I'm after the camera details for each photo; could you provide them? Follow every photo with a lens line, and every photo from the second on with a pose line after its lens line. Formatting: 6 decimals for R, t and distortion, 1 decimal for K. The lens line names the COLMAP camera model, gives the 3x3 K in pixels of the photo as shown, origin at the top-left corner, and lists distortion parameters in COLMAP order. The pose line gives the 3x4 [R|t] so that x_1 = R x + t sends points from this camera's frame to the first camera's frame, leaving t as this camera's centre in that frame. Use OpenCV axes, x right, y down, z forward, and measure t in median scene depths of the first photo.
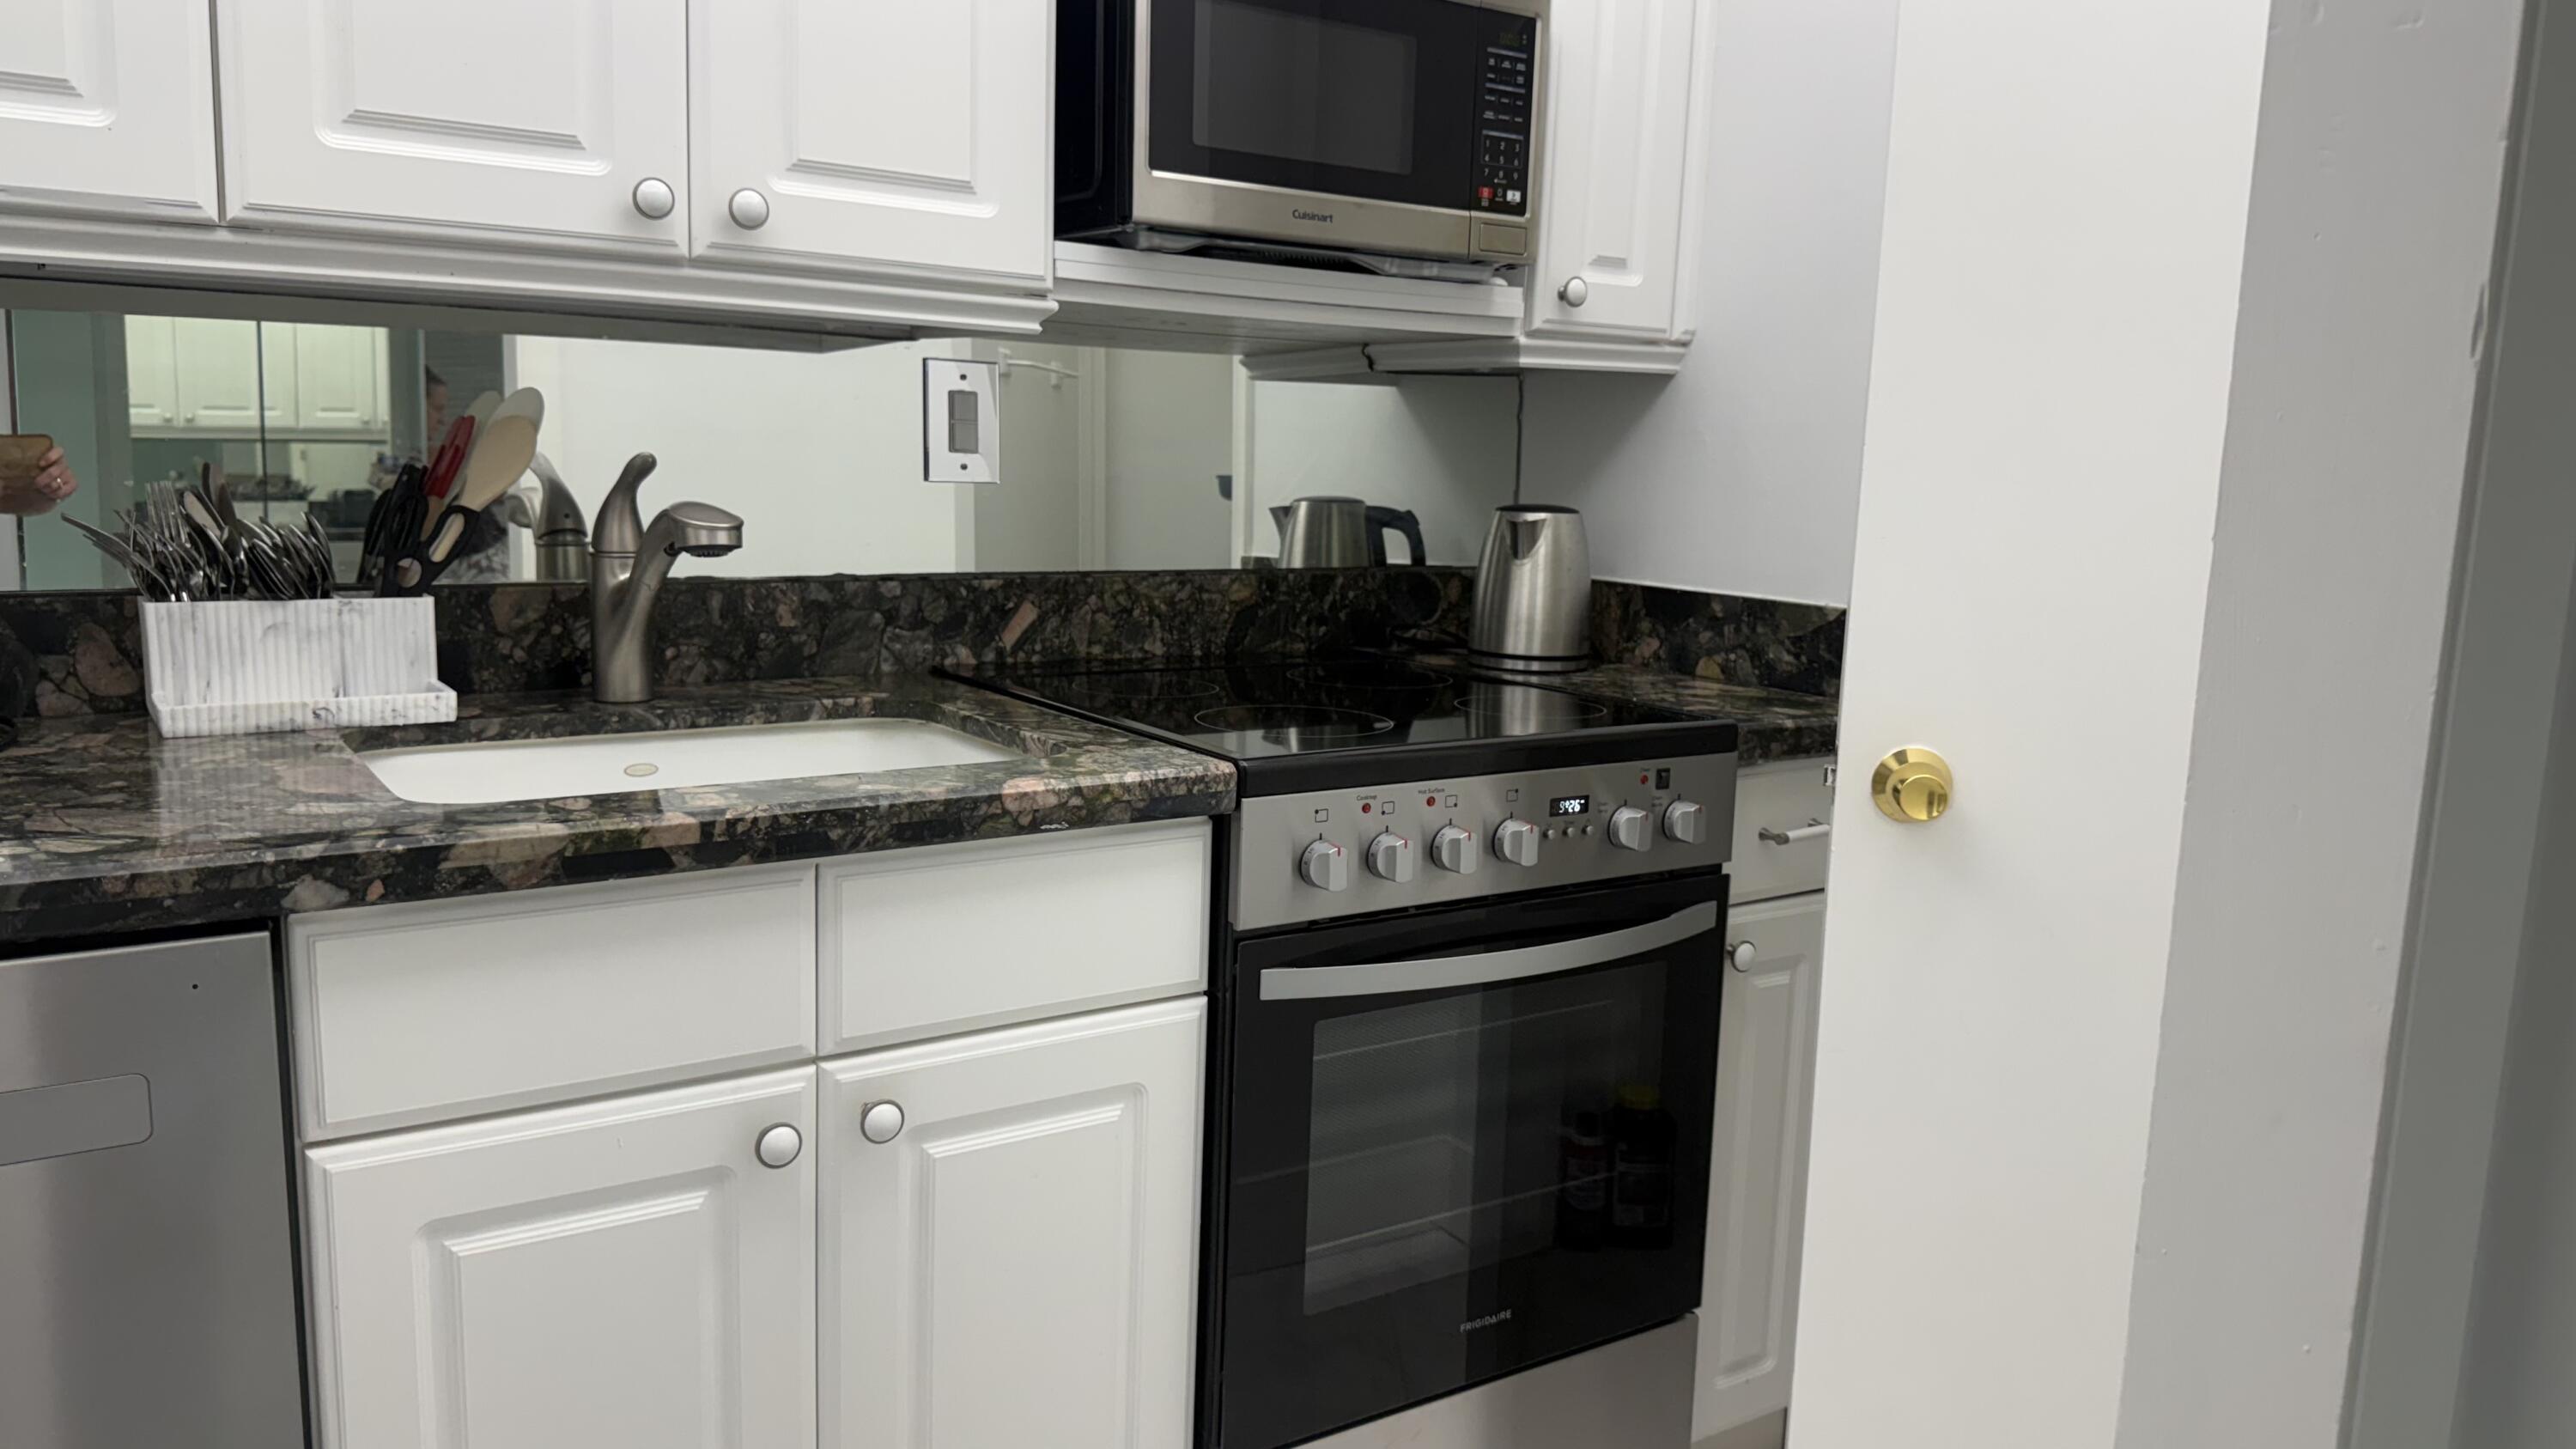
lens RADIAL K [[1764.9, 0, 1288.0], [0, 1764.9, 724.5], [0, 0, 1]] dist [0.216279, -0.477709]
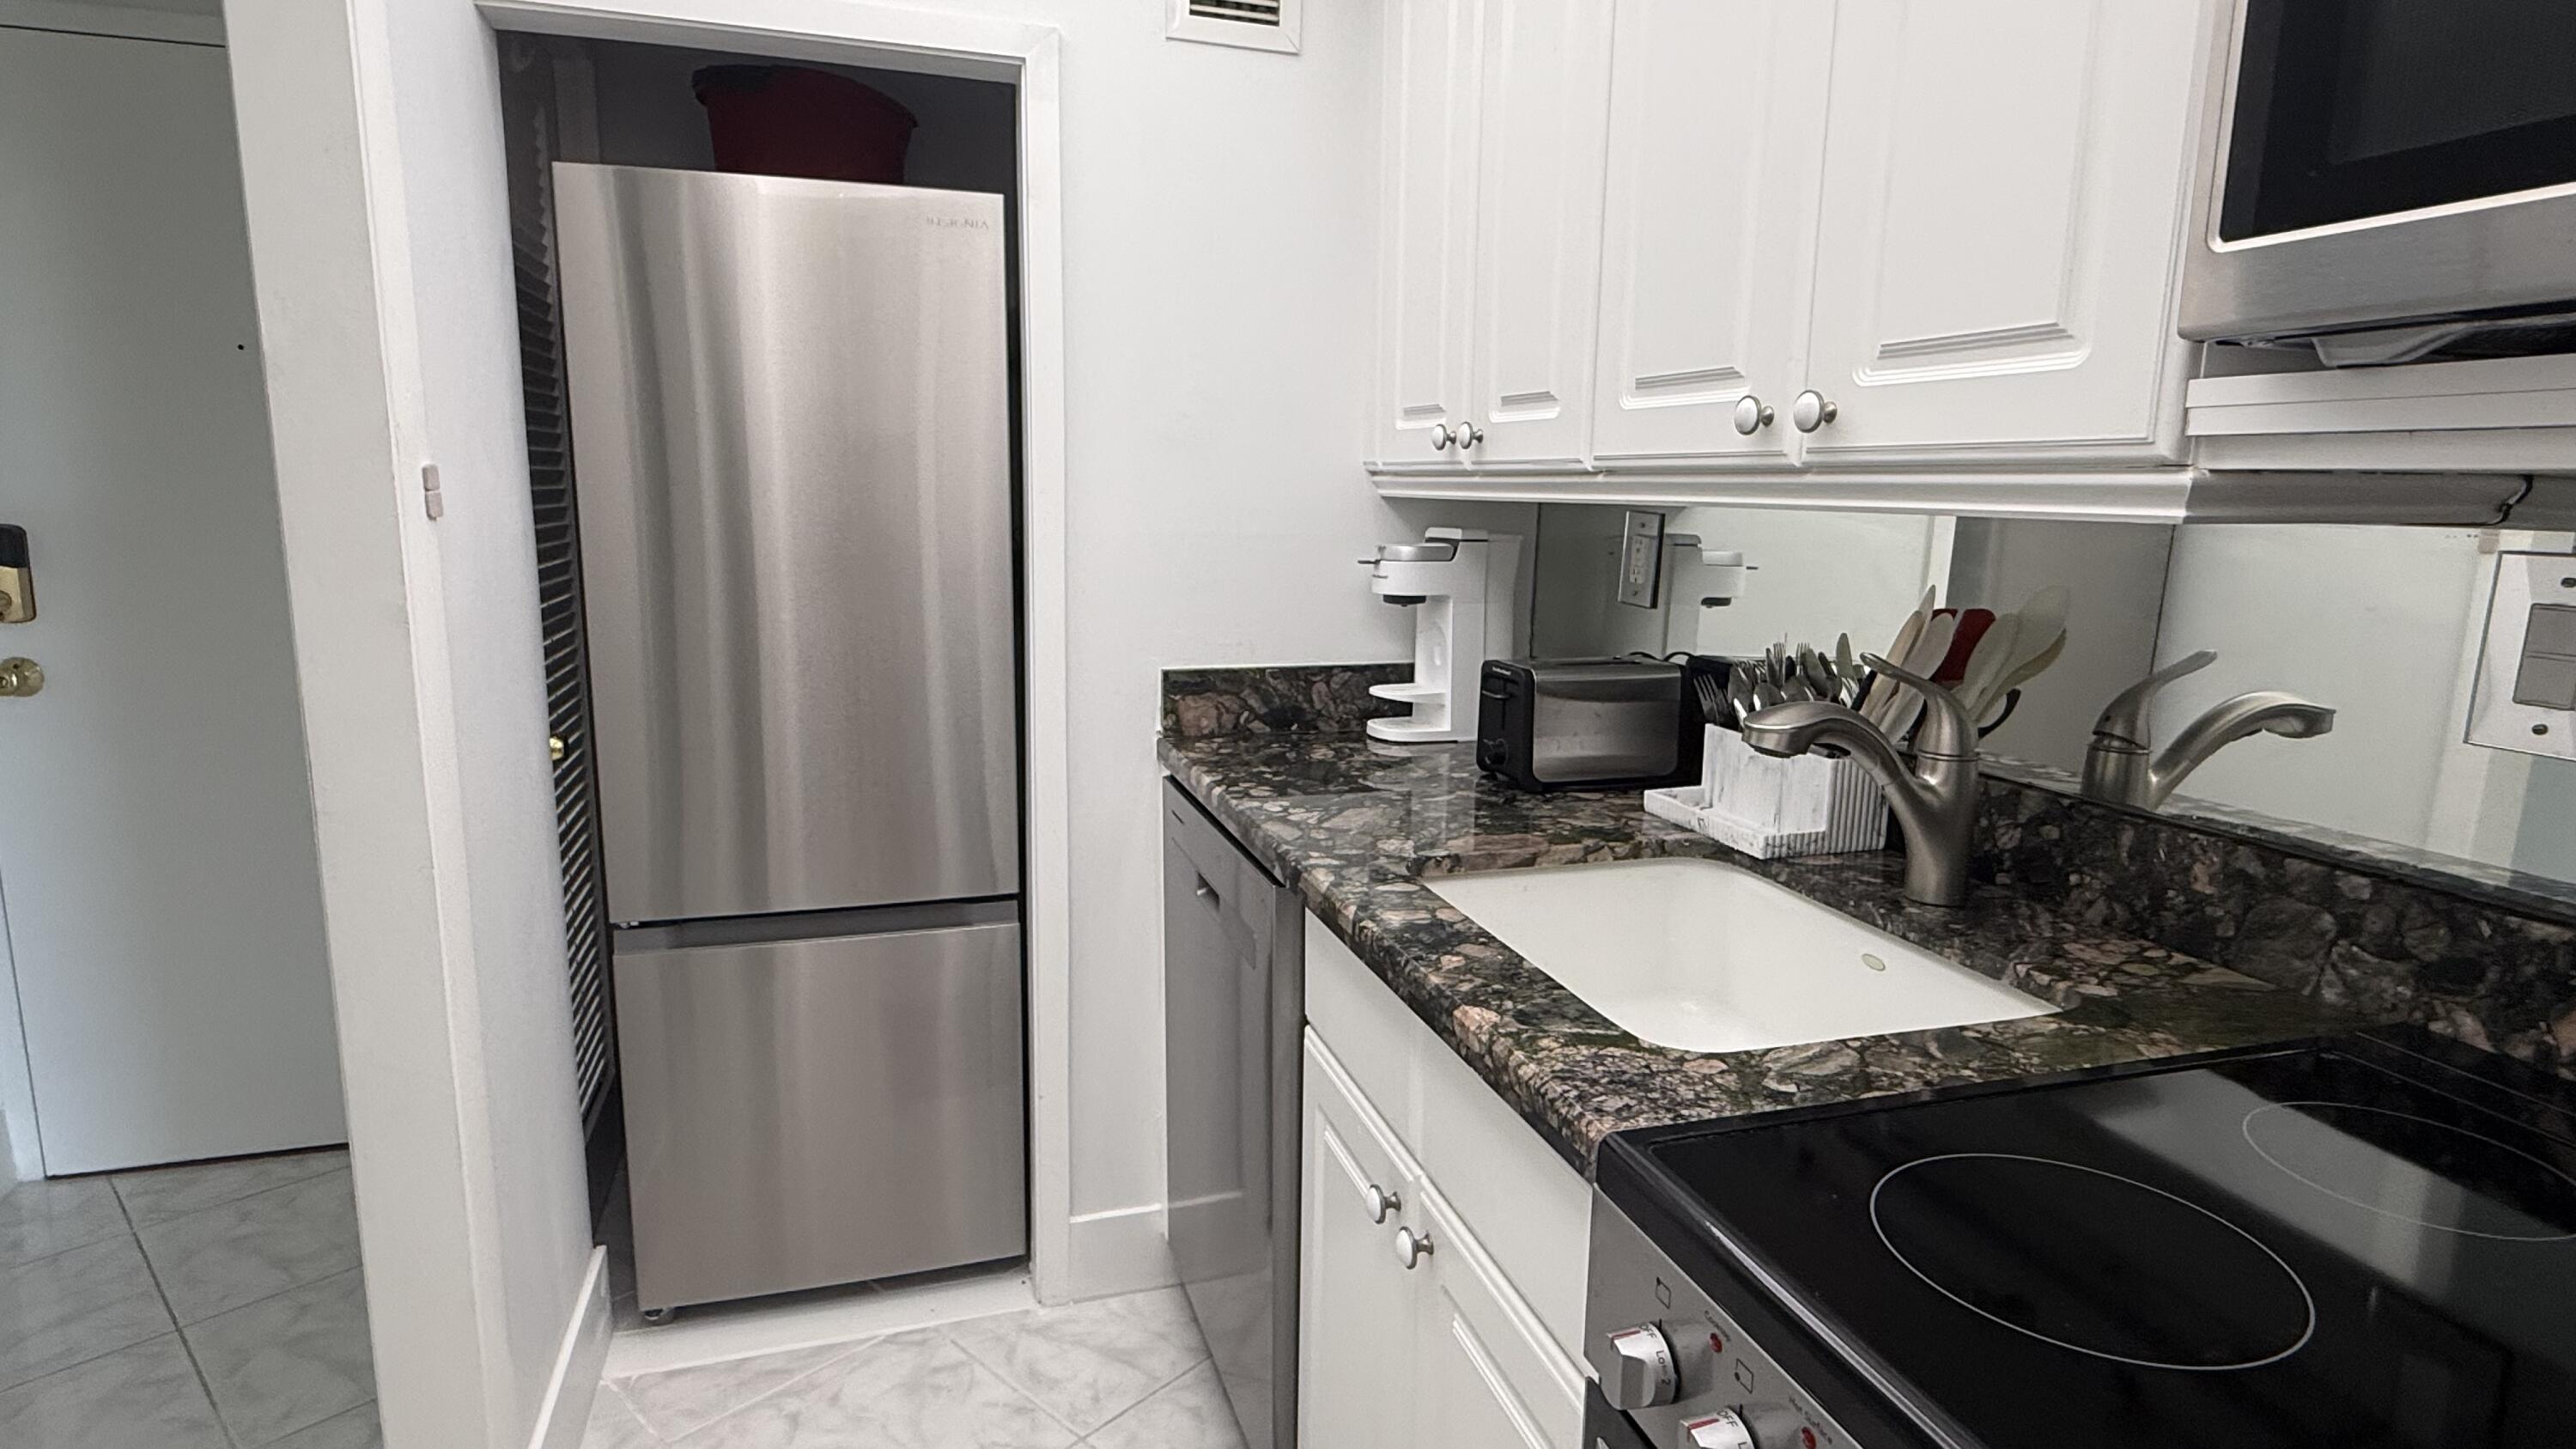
lens RADIAL K [[1368.4, 0, 1288.0], [0, 1368.4, 724.5], [0, 0, 1]] dist [0.000096, 0.000122]
pose [[-0.304366, 0.130571, -0.943564, 0.386250], [-0.169543, 0.967318, 0.188548, -0.166551], [0.937345, 0.217362, -0.272282, 0.755224]]
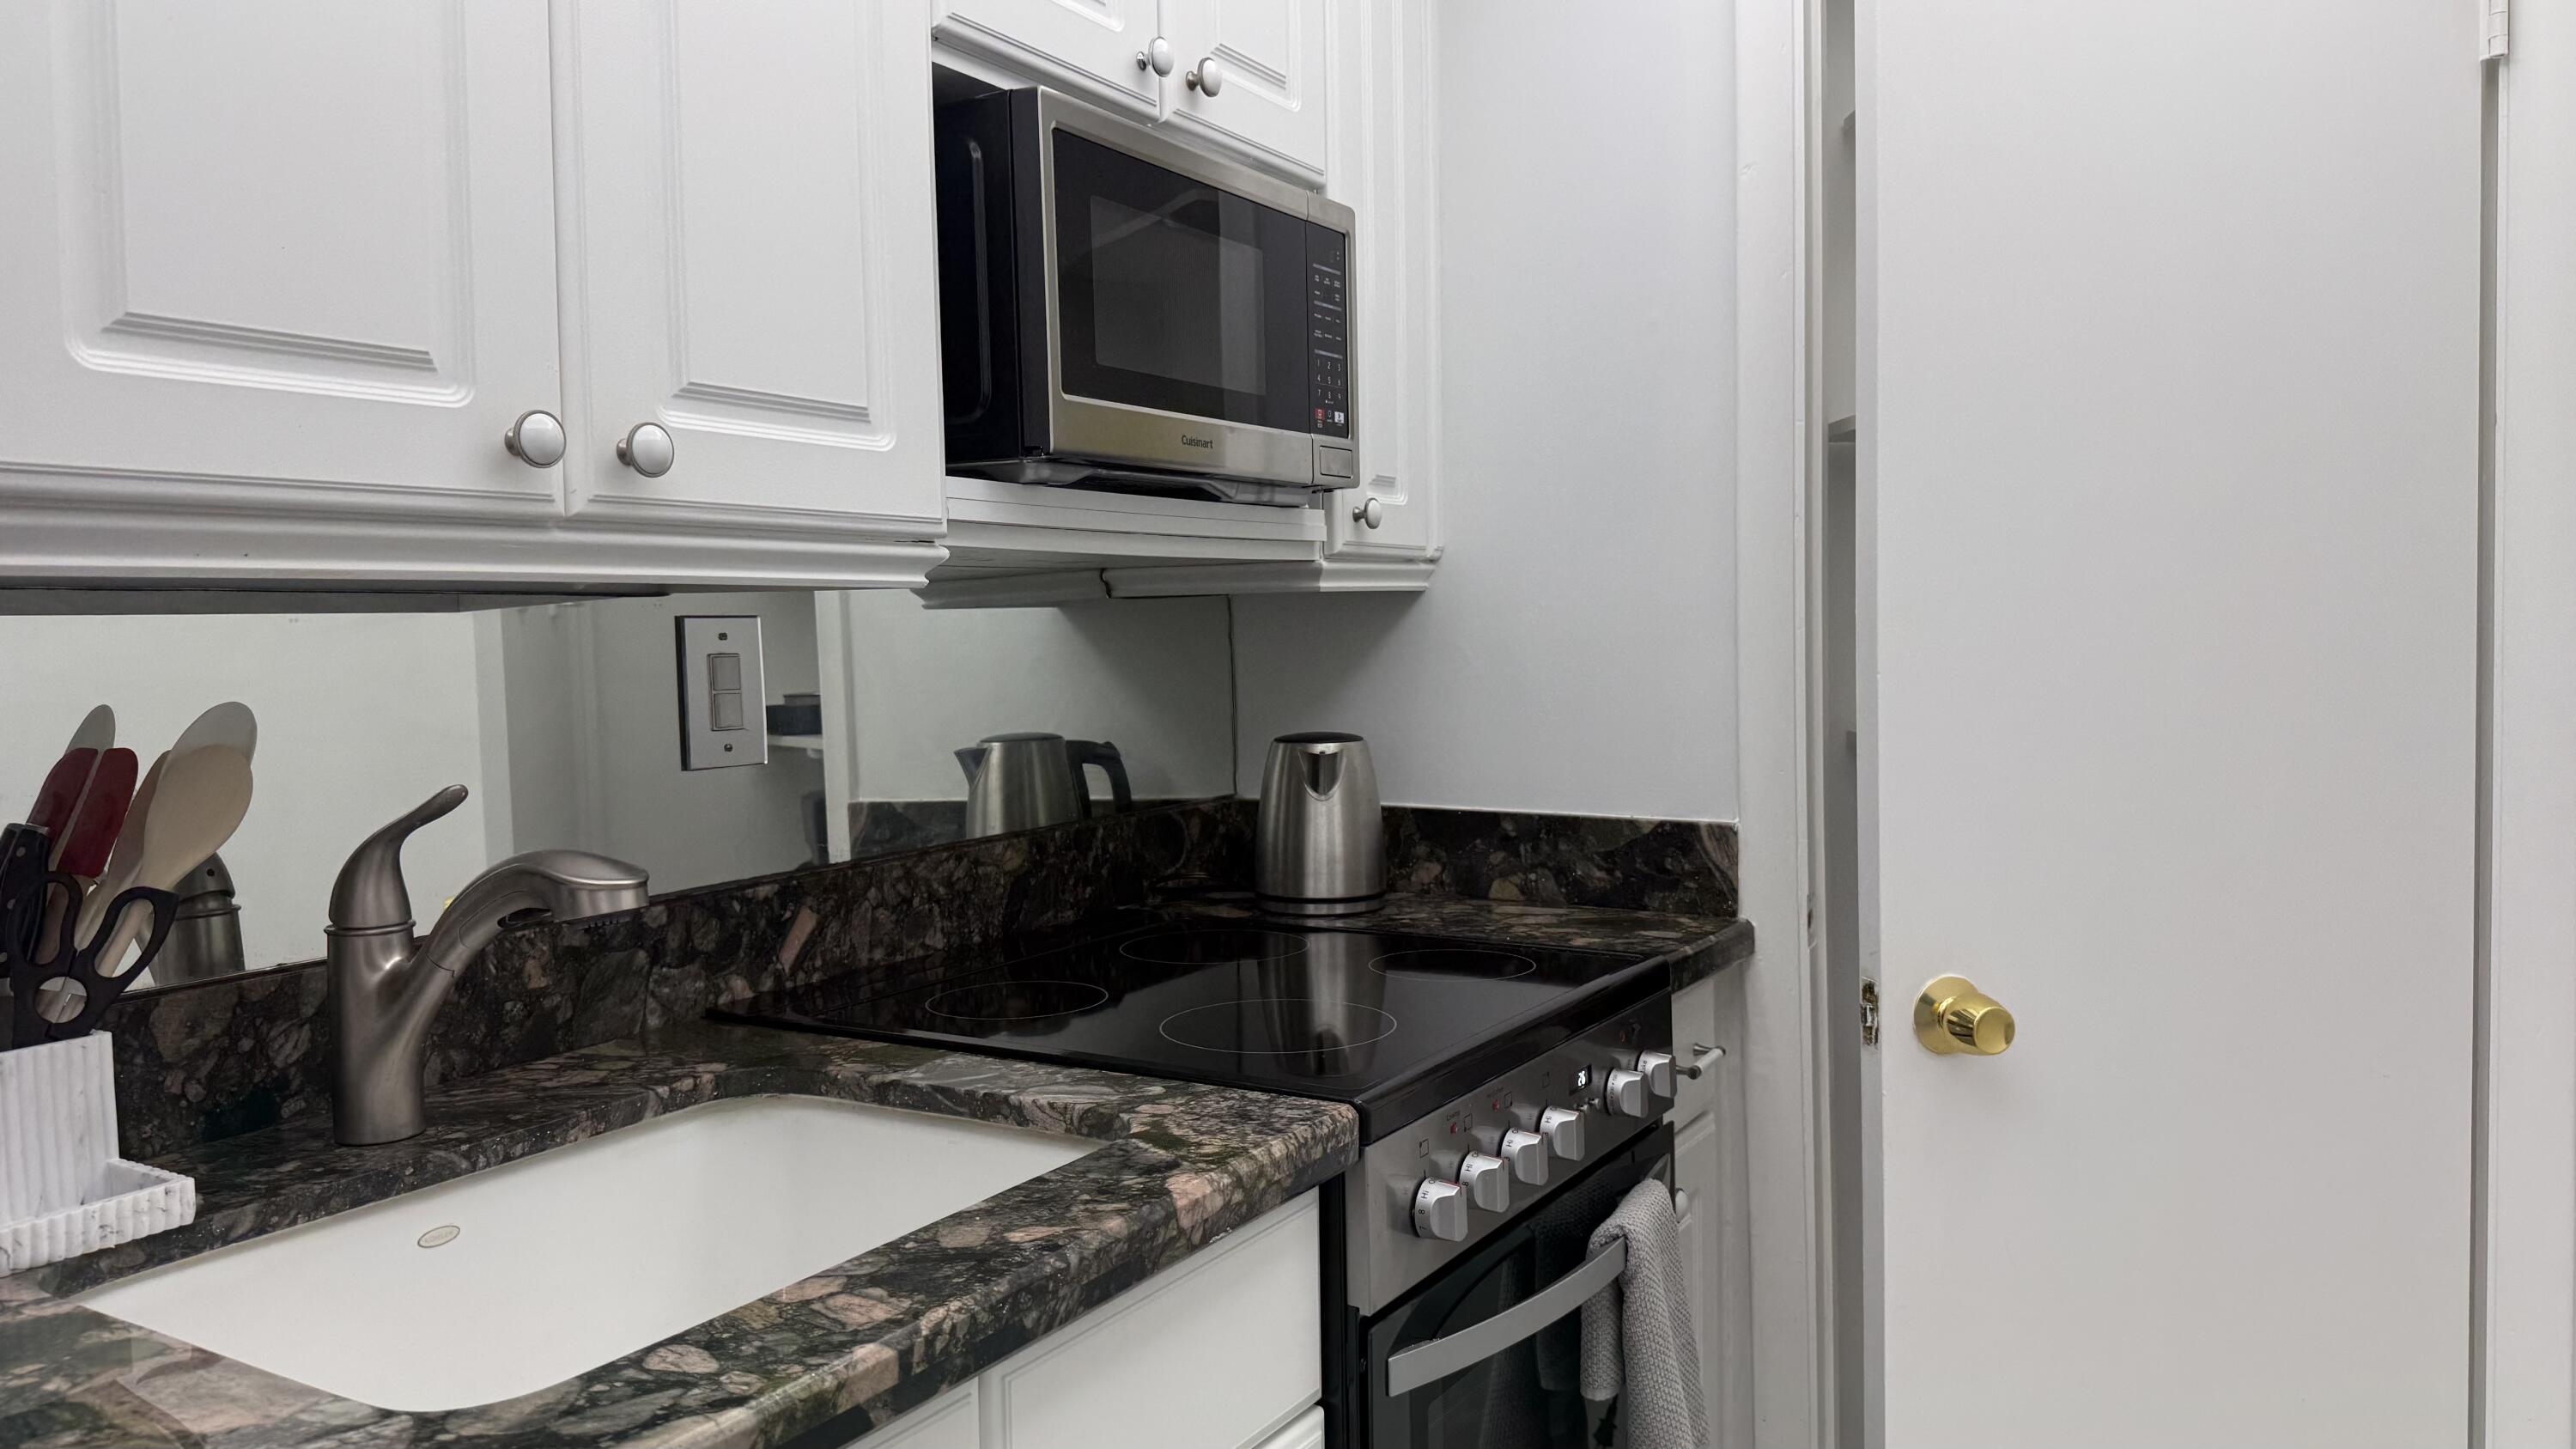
lens RADIAL K [[1764.9, 0, 1288.0], [0, 1764.9, 724.5], [0, 0, 1]] dist [0.216279, -0.477709]
pose [[0.911528, -0.073049, 0.404698, -0.284327], [0.112101, 0.990966, -0.073622, -0.071113], [-0.395664, 0.112475, 0.911482, 0.187037]]
